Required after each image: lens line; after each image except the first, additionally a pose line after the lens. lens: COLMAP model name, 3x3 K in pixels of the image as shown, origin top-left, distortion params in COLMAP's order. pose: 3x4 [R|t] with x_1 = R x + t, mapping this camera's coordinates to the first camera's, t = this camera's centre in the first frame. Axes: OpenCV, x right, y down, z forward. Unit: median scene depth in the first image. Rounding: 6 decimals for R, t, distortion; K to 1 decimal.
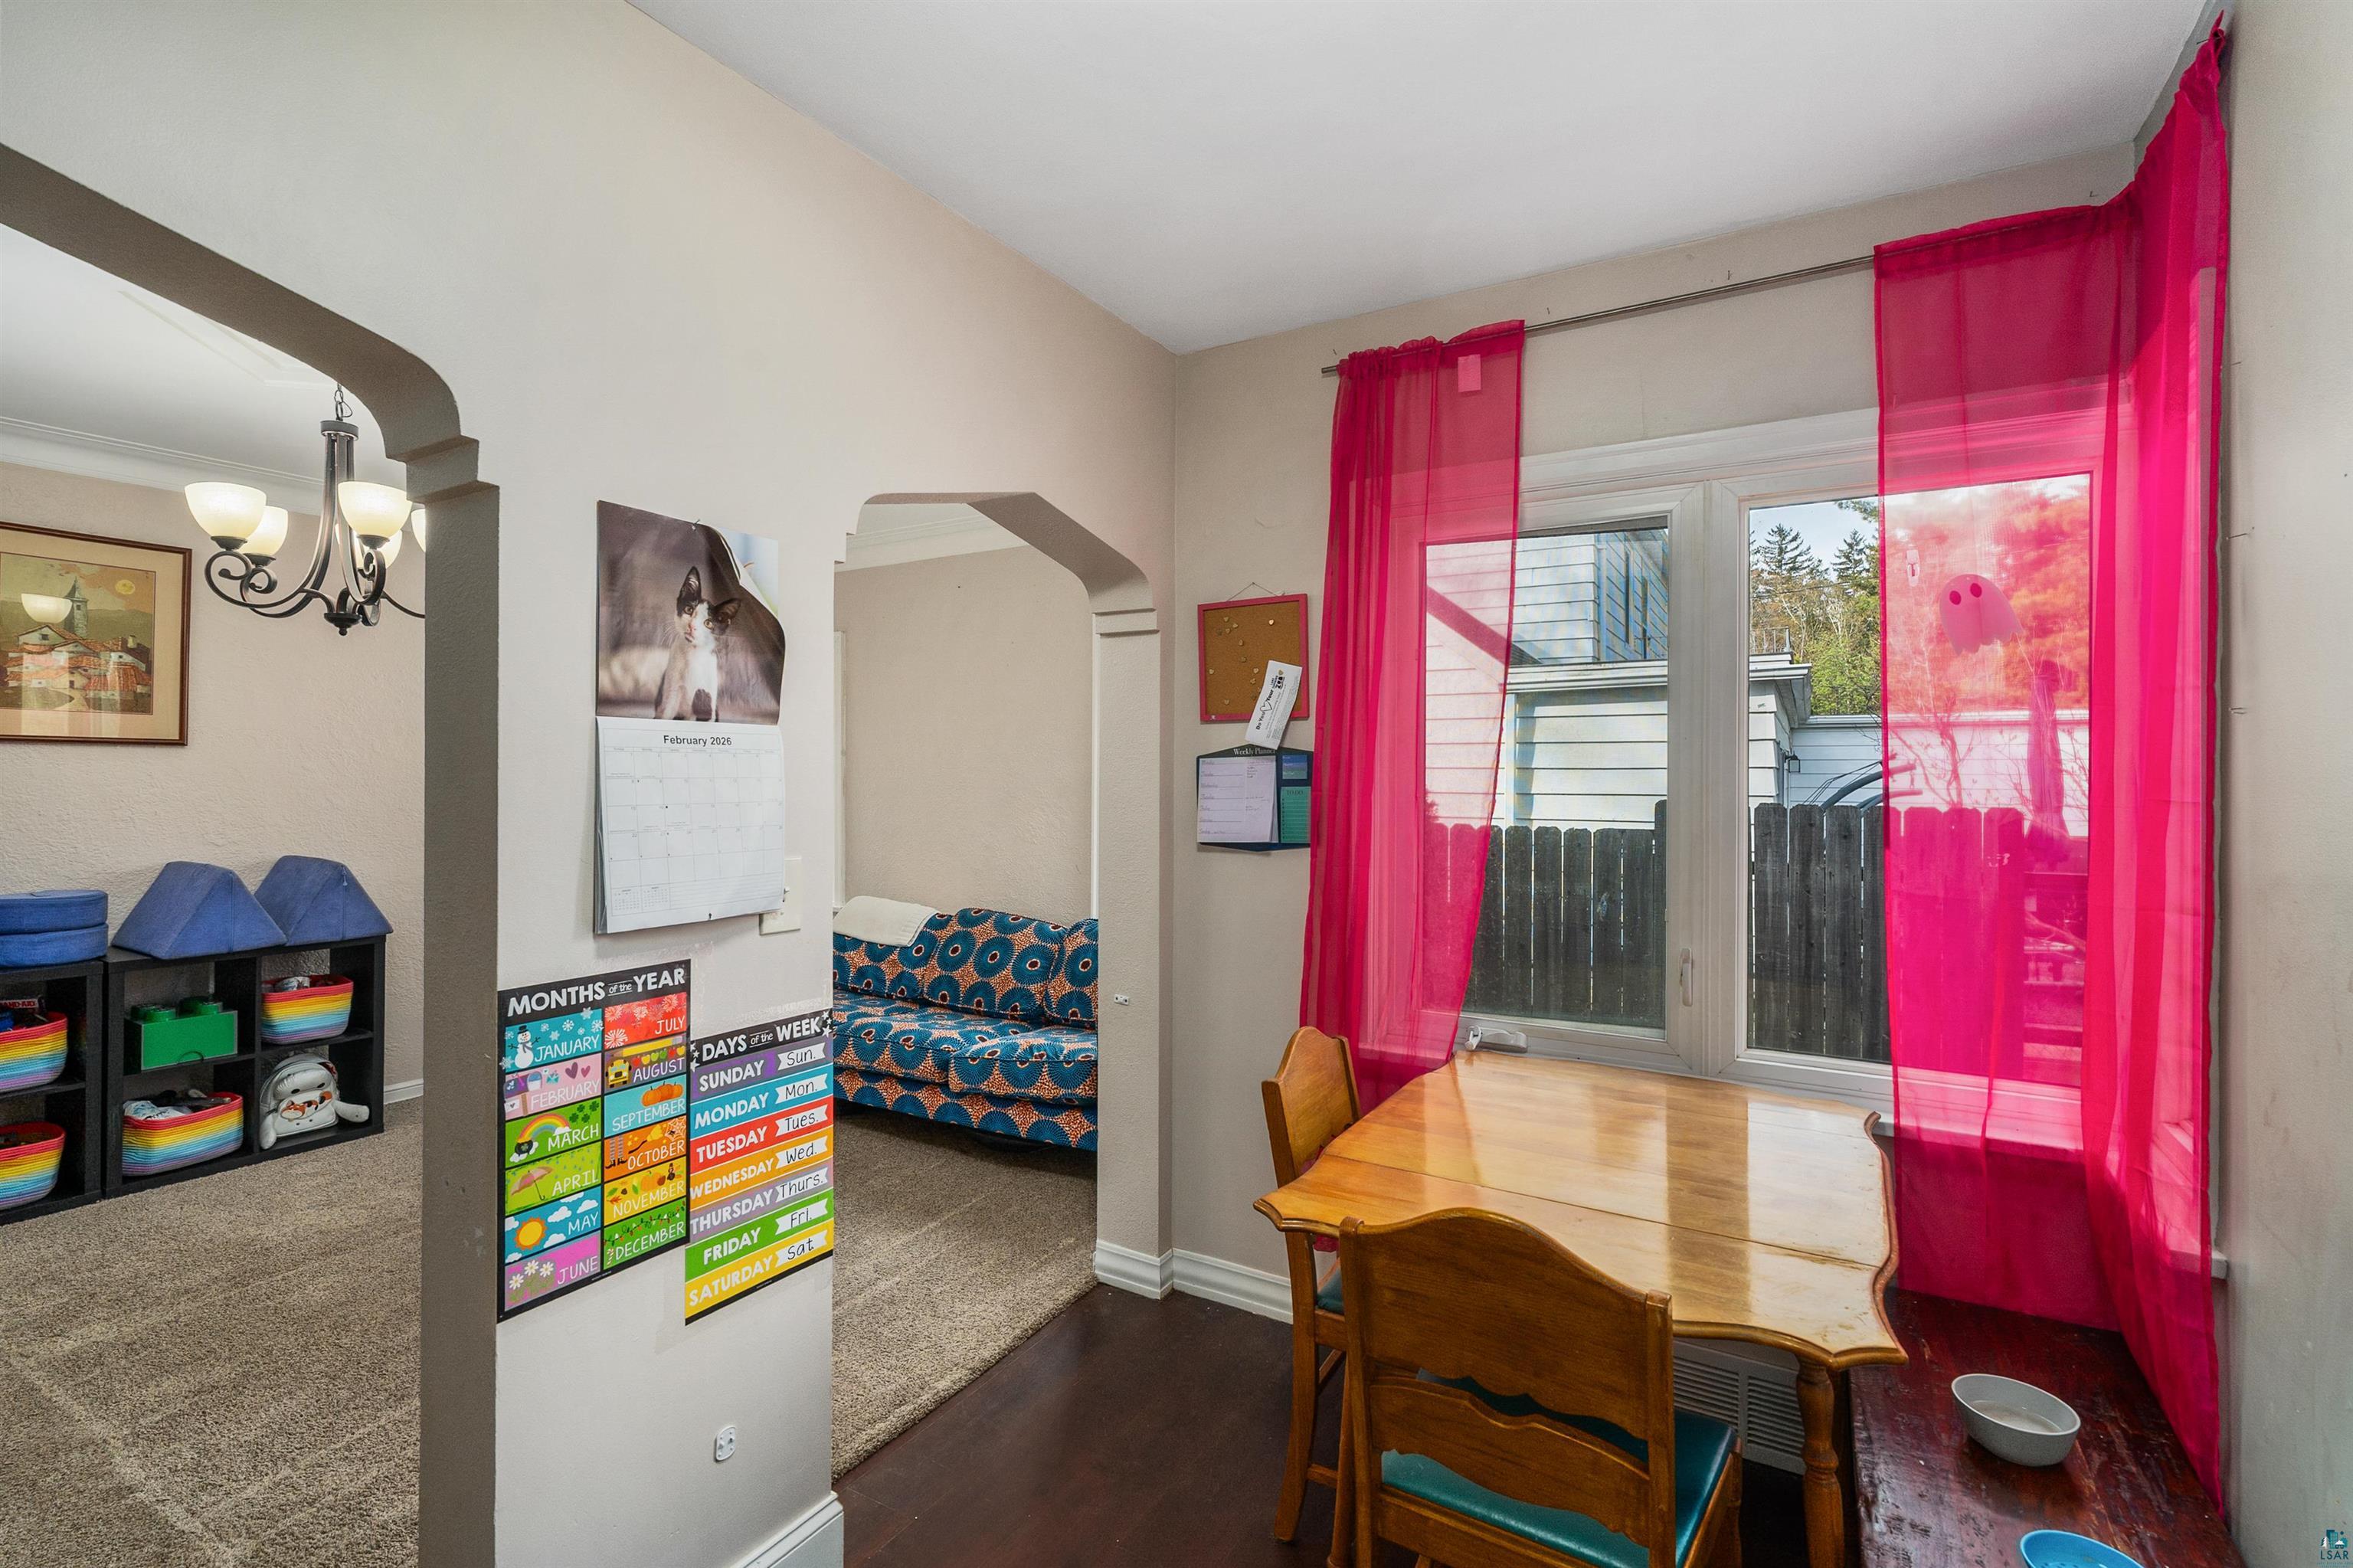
lens RADIAL K [[1061.3, 0, 1177.1], [0, 1061.3, 773.7], [0, 0, 1]] dist [-0.007881, 0.002577]
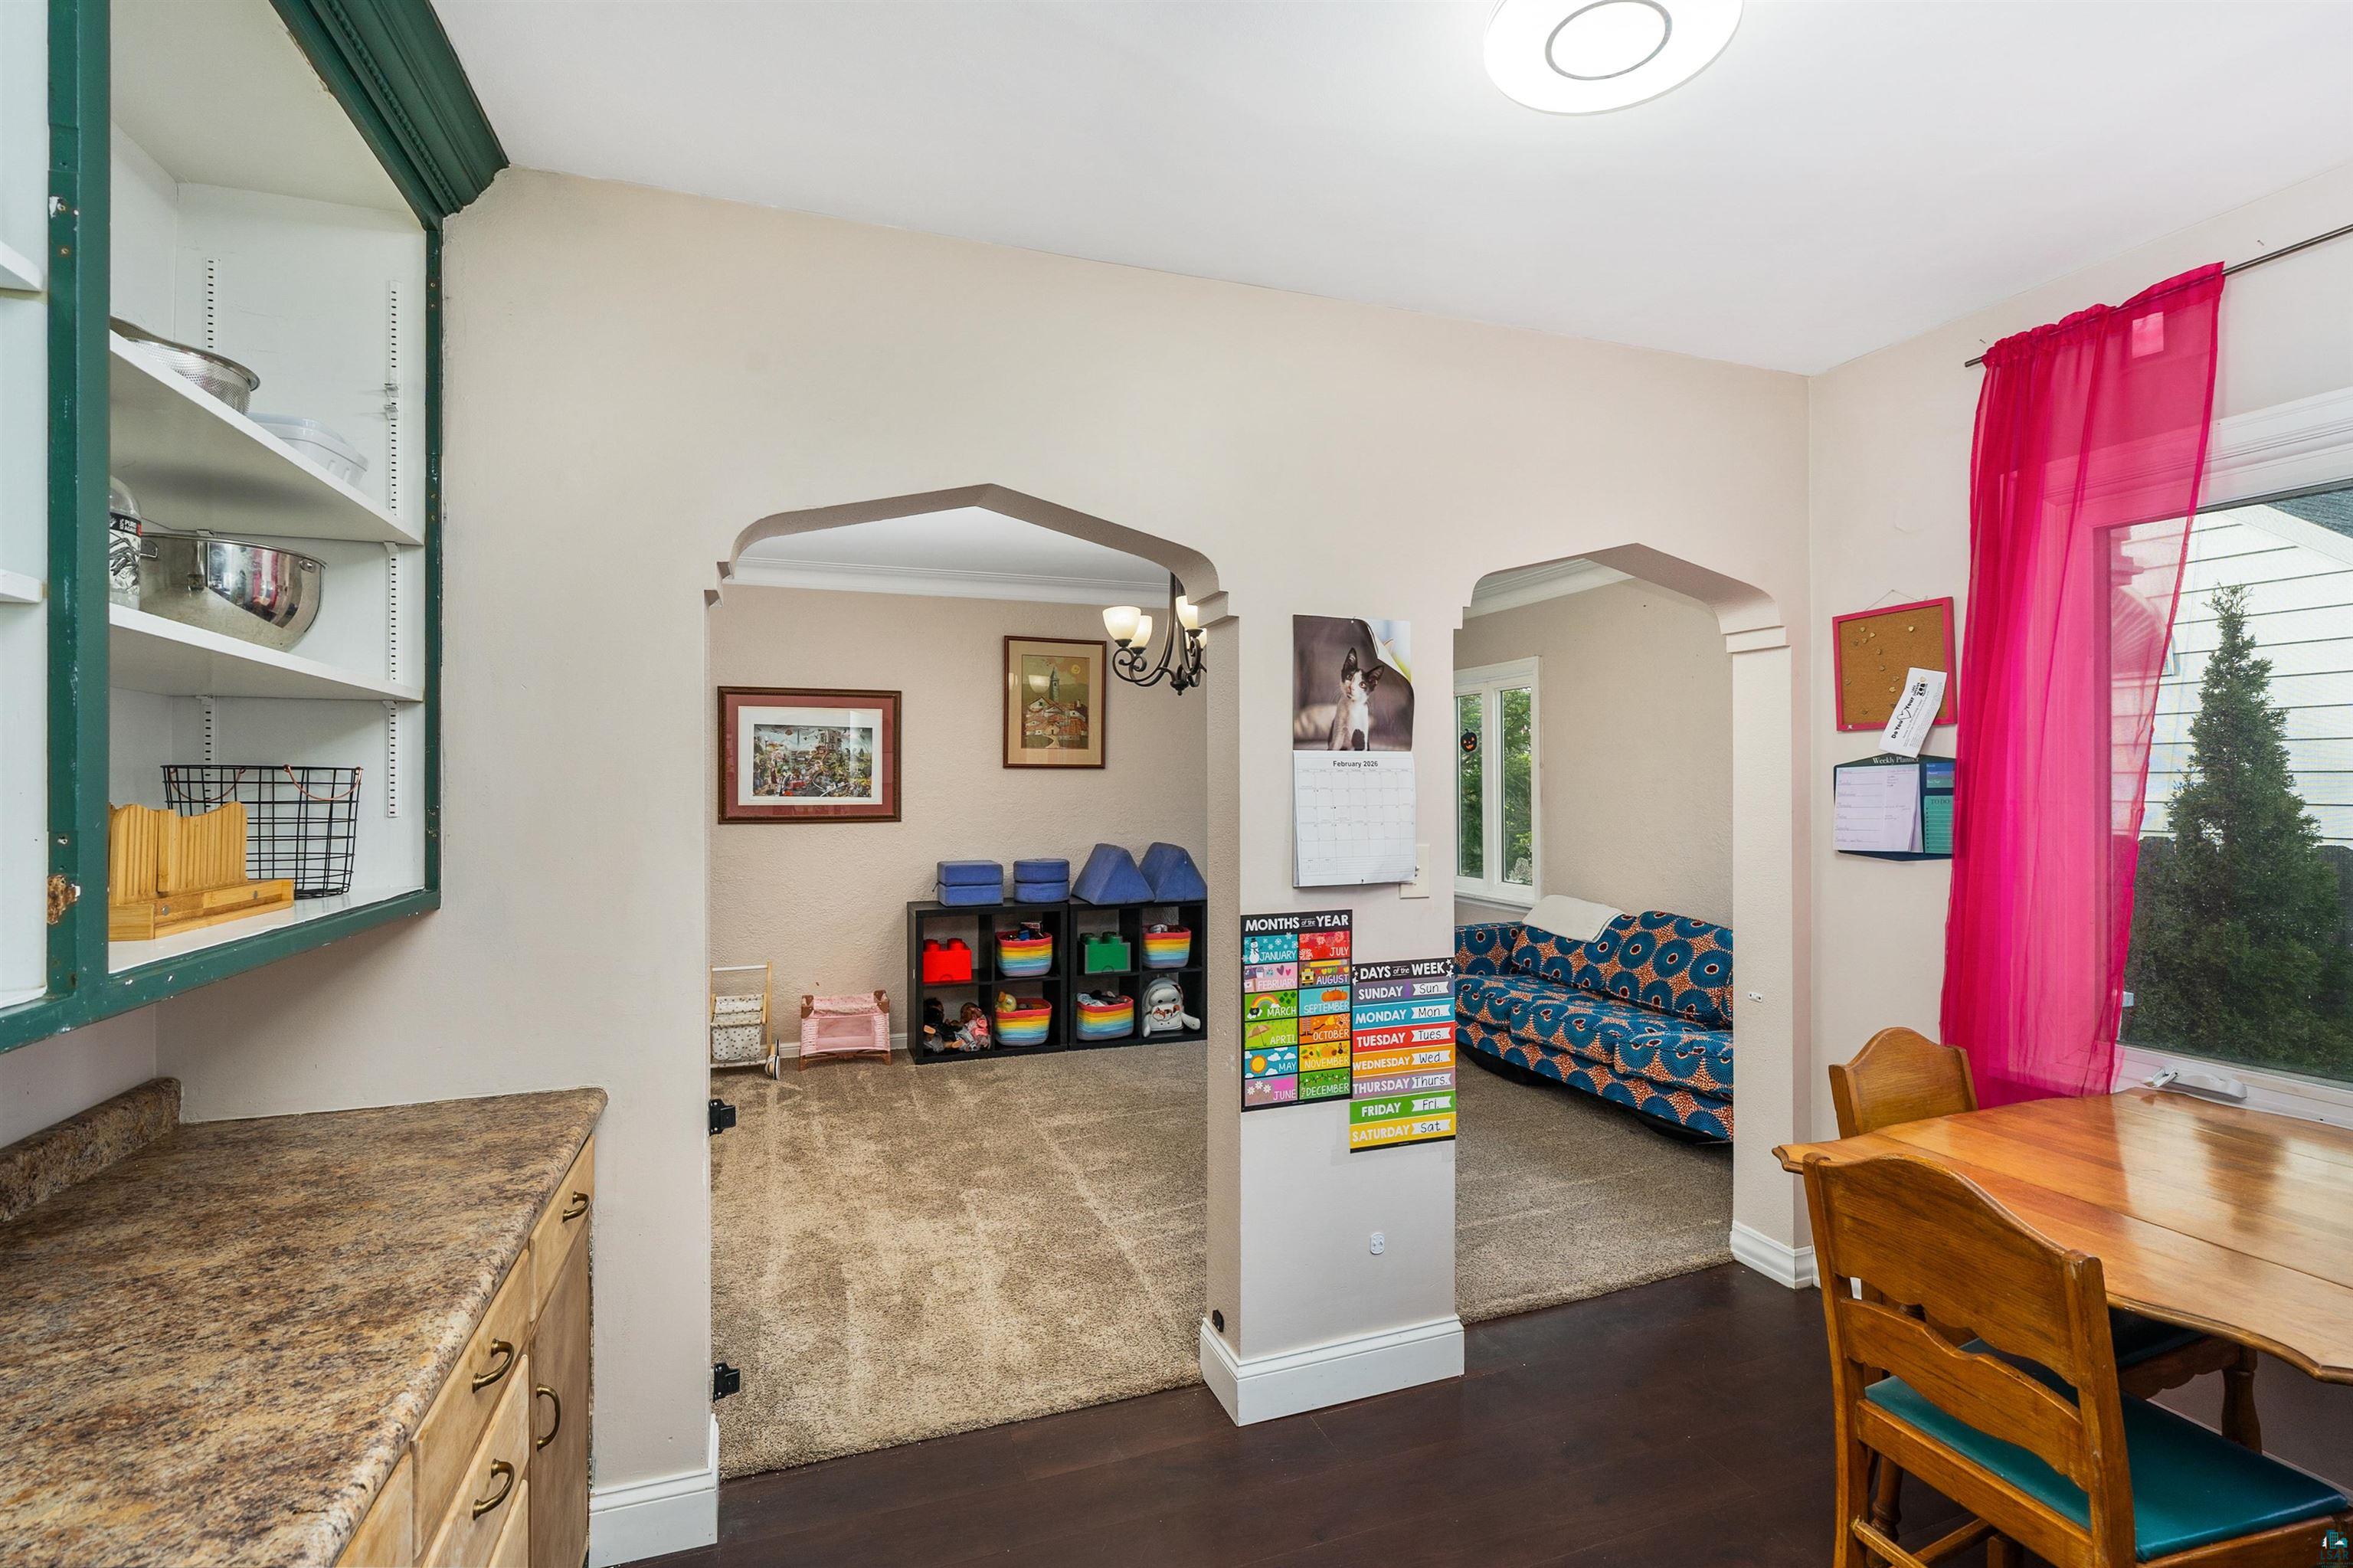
lens RADIAL K [[1061.3, 0, 1179.5], [0, 1061.3, 781.4], [0, 0, 1]] dist [-0.007881, 0.002577]
pose [[0.775008, -0.007760, -0.631904, 0.183086], [0.006209, 0.999970, -0.004665, -0.000431], [0.631921, -0.000308, 0.775032, -0.193117]]
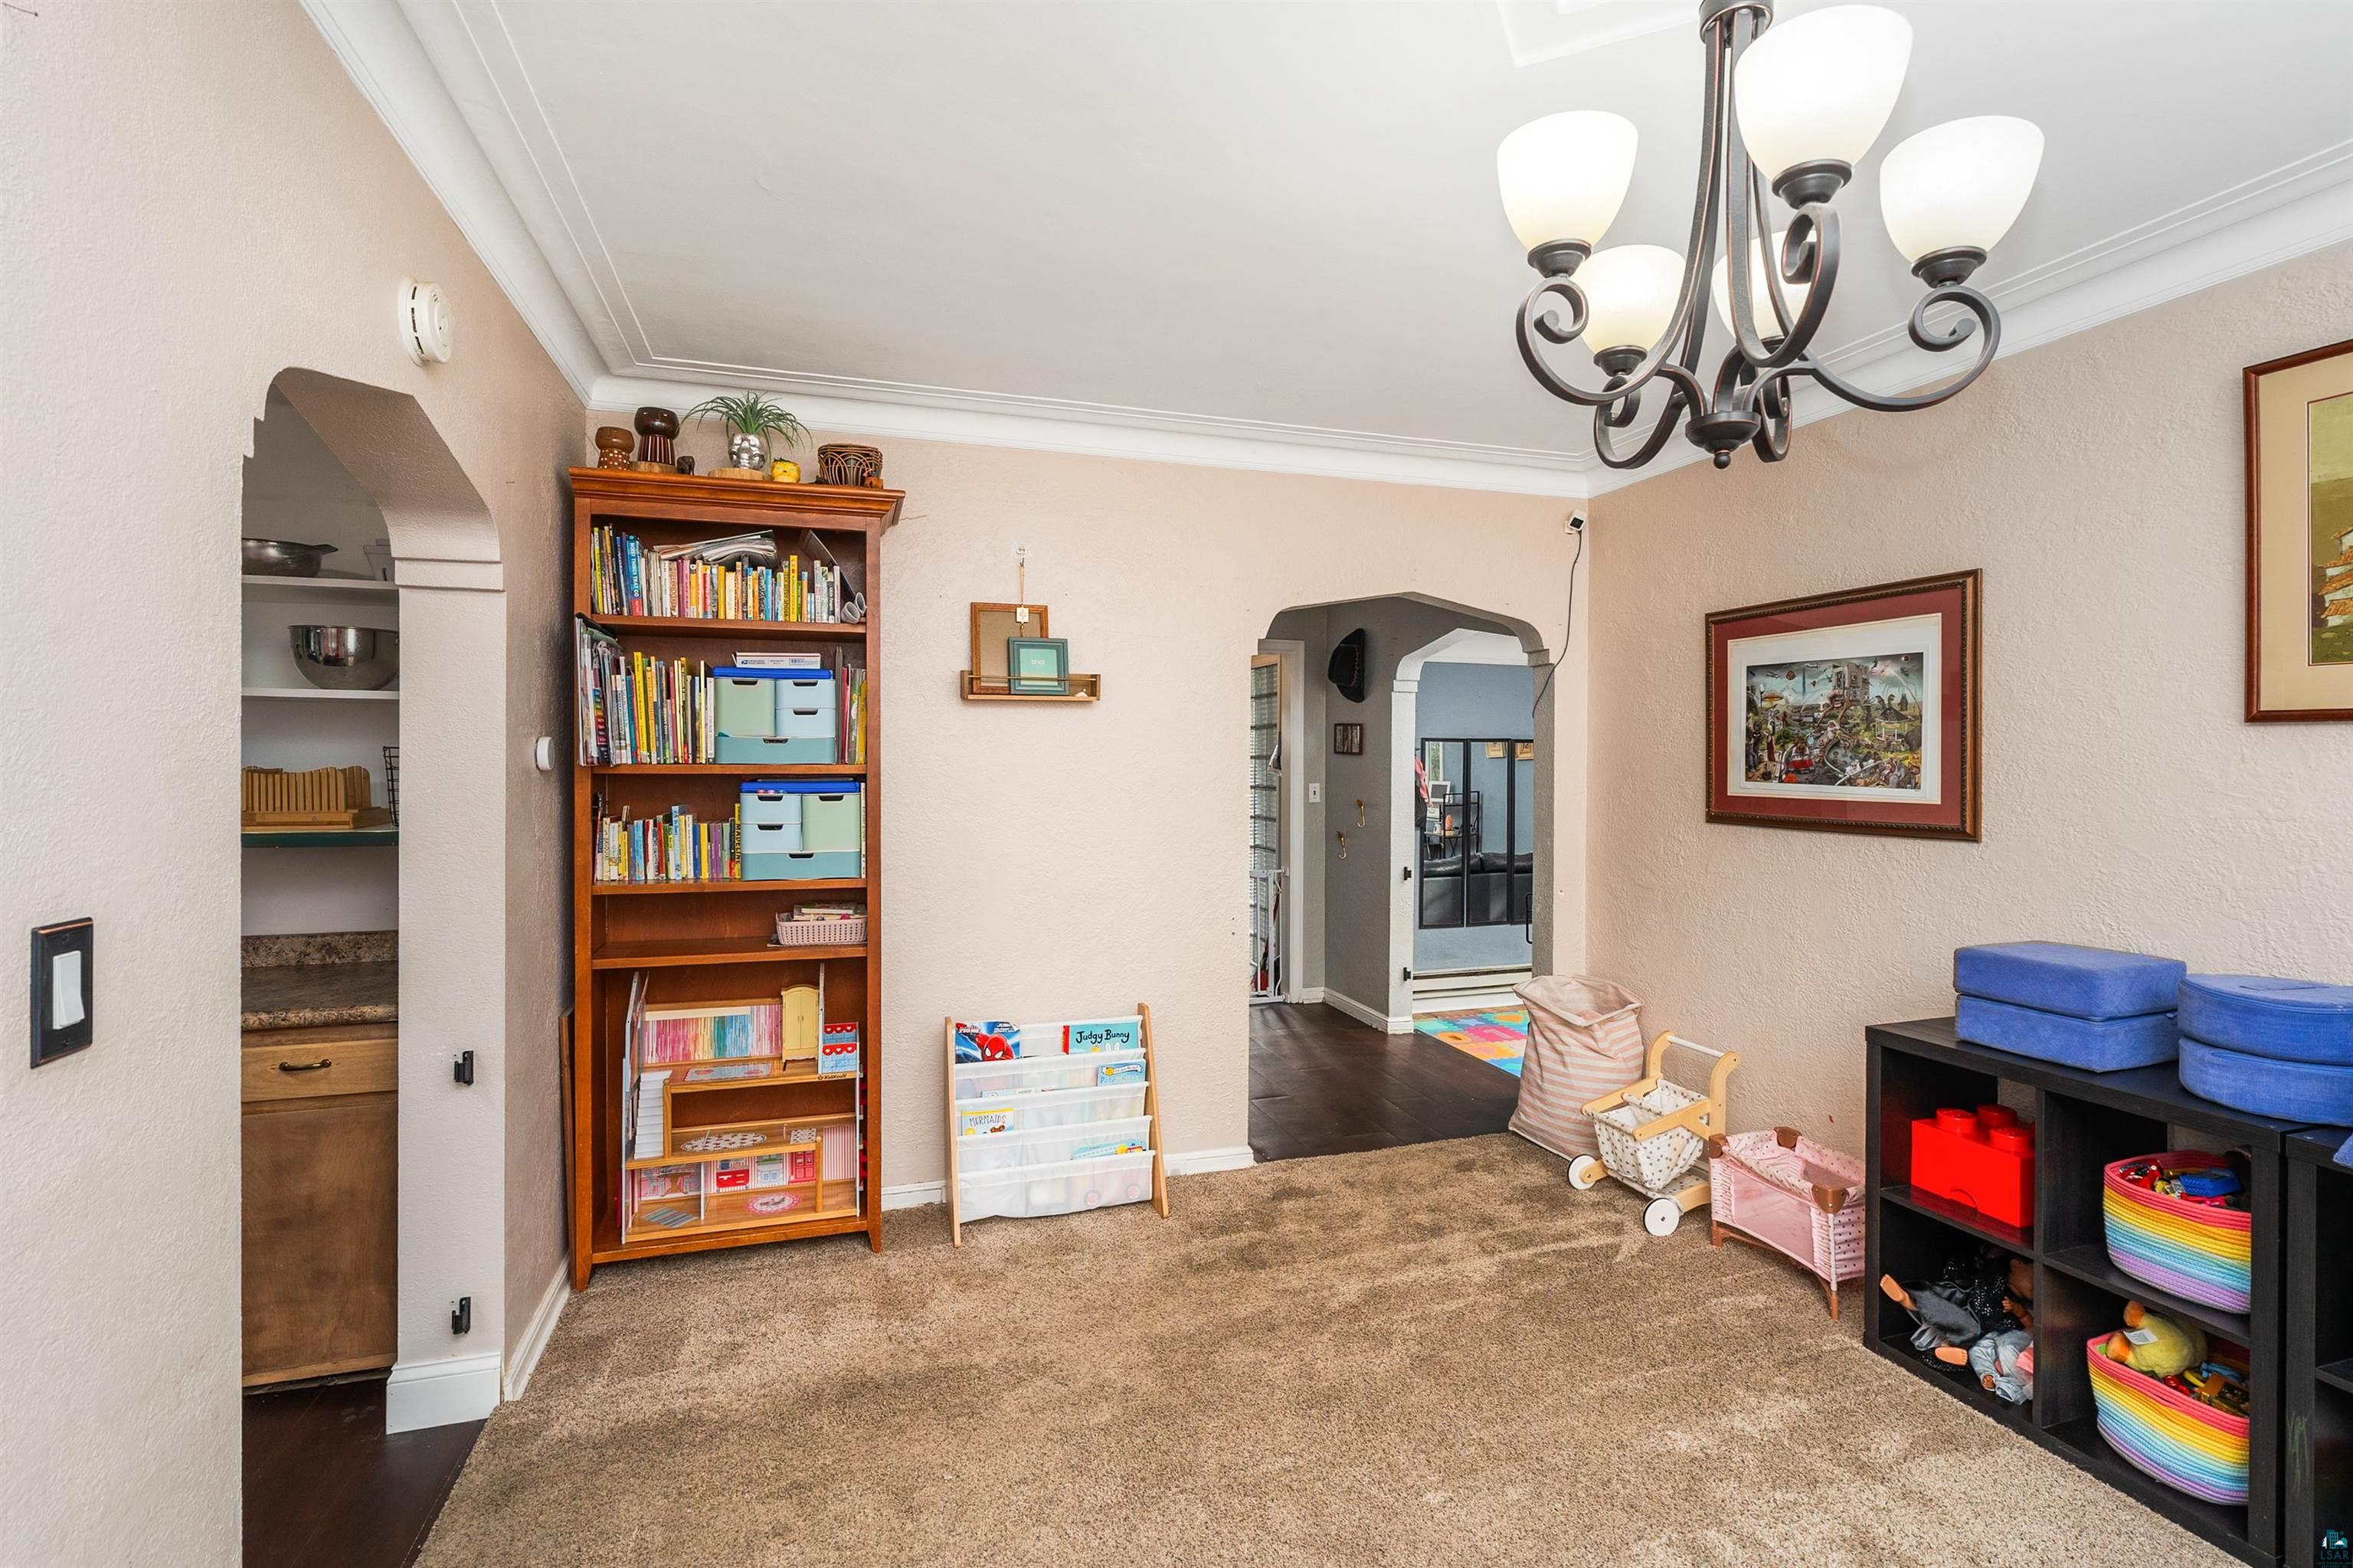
lens RADIAL K [[1061.3, 0, 1166.9], [0, 1061.3, 758.3], [0, 0, 1]] dist [-0.007881, 0.002577]
pose [[-0.664616, -0.006595, -0.747156, -0.425779], [-0.005096, 0.999978, -0.004294, -0.006823], [0.747168, 0.000954, -0.664635, 1.471655]]
